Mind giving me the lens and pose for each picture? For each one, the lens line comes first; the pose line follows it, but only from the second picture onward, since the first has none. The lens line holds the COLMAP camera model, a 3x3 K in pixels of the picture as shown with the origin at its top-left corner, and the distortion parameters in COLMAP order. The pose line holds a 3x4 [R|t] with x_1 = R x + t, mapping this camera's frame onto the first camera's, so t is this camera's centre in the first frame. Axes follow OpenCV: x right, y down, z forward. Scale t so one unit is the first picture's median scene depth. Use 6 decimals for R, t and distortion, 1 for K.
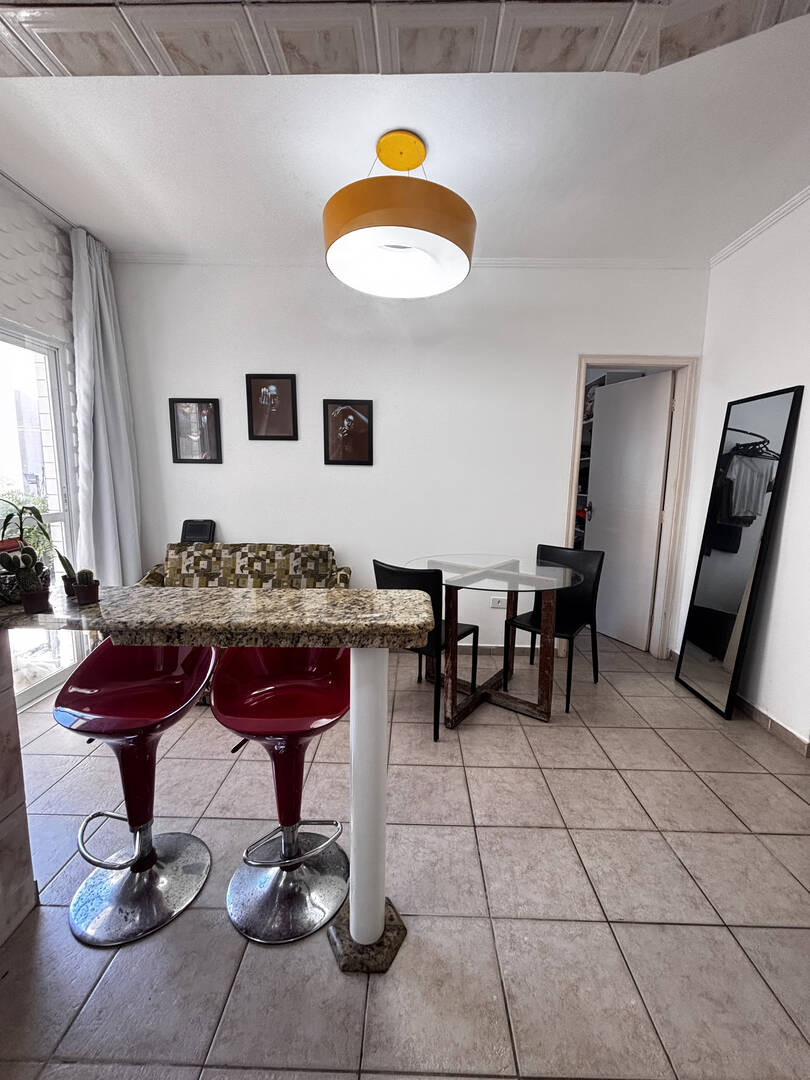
lens RADIAL K [[434.7, 0, 410.5], [0, 434.7, 536.8], [0, 0, 1]] dist [0.003733, -0.000257]
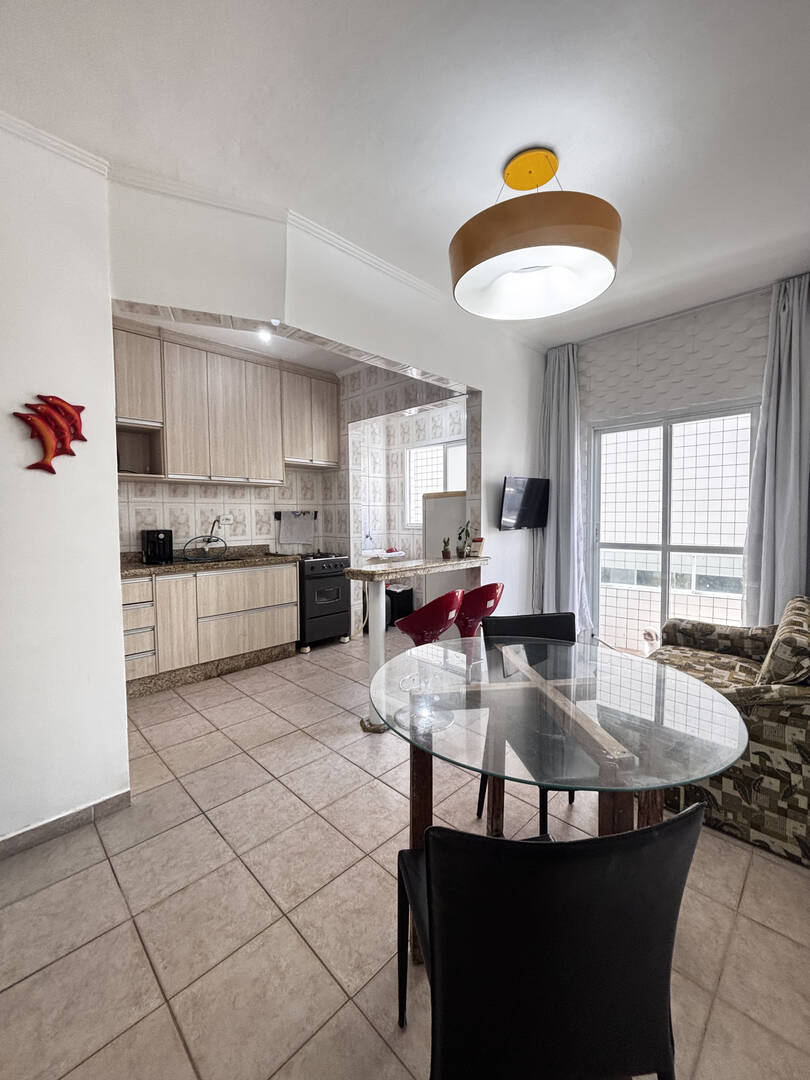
lens RADIAL K [[434.7, 0, 410.5], [0, 434.7, 536.8], [0, 0, 1]] dist [0.003733, -0.000257]
pose [[-0.688412, 0.025336, -0.724877, 1.509396], [-0.103869, 0.985646, 0.133095, -0.352206], [0.717844, 0.166916, -0.675898, 2.761707]]
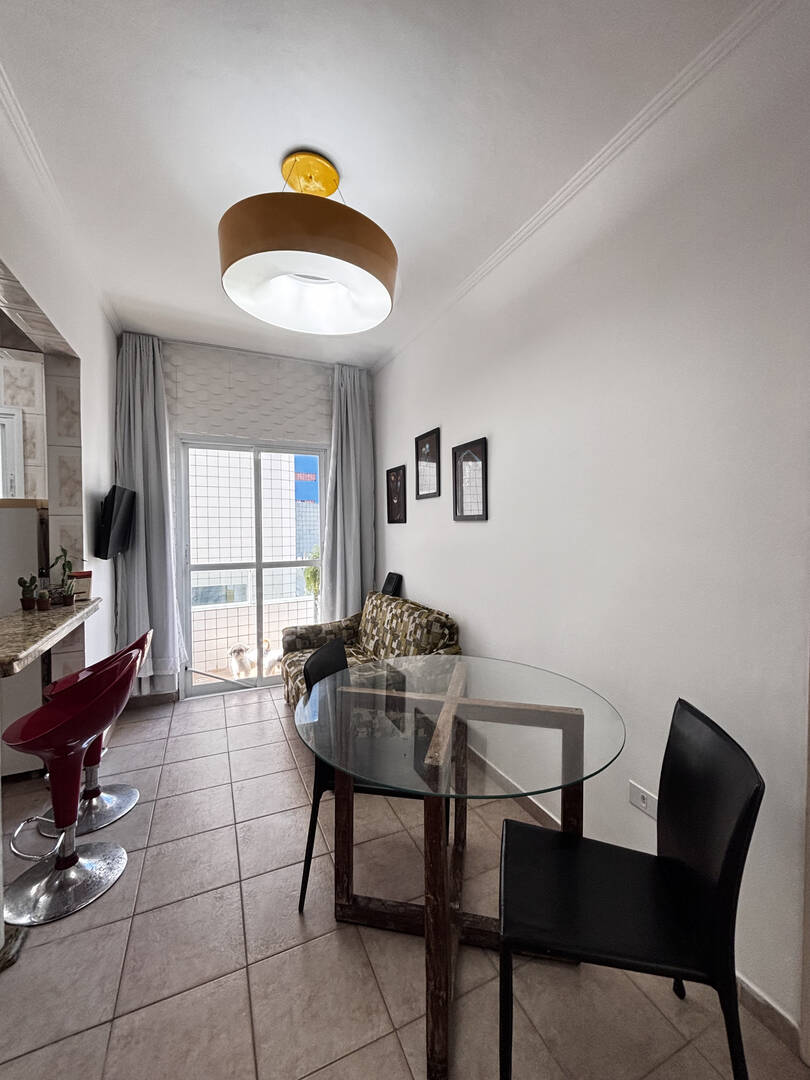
lens RADIAL K [[429.2, 0, 407.4], [0, 429.2, 540.0], [0, 0, 1]] dist [-0.009596, -0.000055]
pose [[0.431804, 0.008097, -0.901931, 1.473217], [-0.111821, 0.992726, -0.044623, -0.223212], [0.895009, 0.120123, 0.429568, 1.563389]]
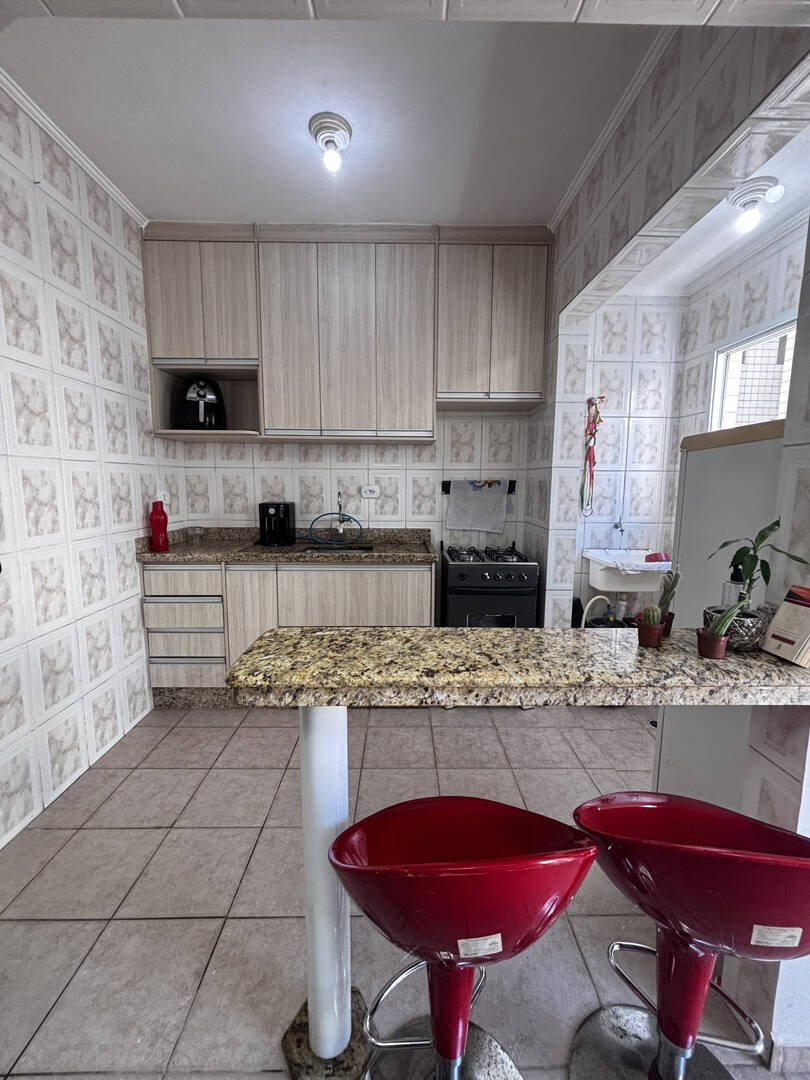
lens RADIAL K [[434.7, 0, 410.5], [0, 434.7, 536.8], [0, 0, 1]] dist [0.003733, -0.000257]
pose [[-0.998942, -0.019249, -0.041775, -0.225964], [-0.029410, 0.965603, 0.258351, -0.270984], [0.035365, 0.259306, -0.965147, 1.788726]]
